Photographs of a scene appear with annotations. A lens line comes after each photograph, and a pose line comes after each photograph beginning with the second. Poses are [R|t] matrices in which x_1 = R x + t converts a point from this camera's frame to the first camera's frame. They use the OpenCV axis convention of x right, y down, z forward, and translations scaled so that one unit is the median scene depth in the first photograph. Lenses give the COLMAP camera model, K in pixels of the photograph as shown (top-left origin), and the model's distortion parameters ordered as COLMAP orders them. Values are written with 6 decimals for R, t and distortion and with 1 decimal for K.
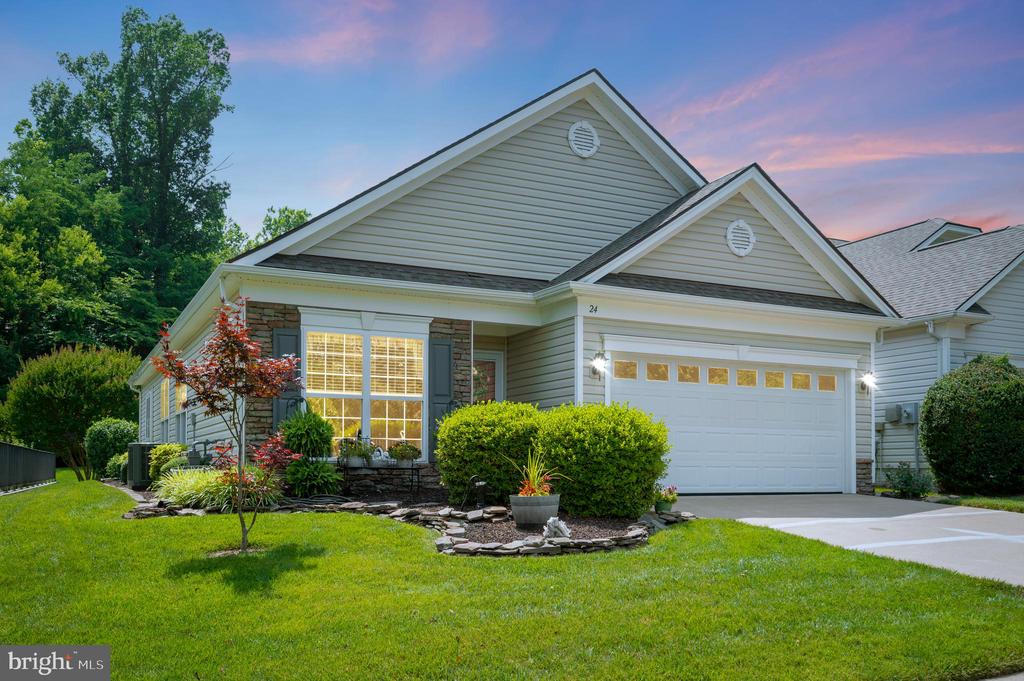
lens RADIAL K [[882.8, 0, 511.4], [0, 882.8, 374.5], [0, 0, 1]] dist [0.001634, -0.006330]
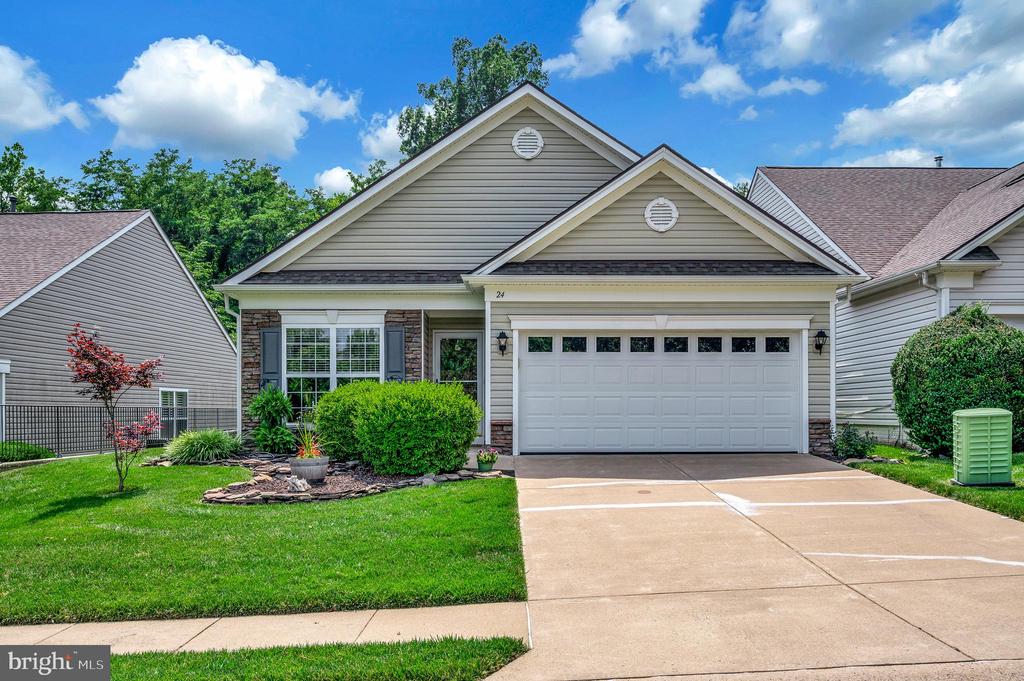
lens RADIAL K [[809.6, 0, 512.0], [0, 809.6, 340.5], [0, 0, 1]] dist [-0.006905, -0.002109]
pose [[0.906199, -0.043766, -0.420581, 0.499228], [0.051554, 0.998645, 0.007160, -0.018261], [0.419697, -0.028171, 0.907227, 0.028456]]
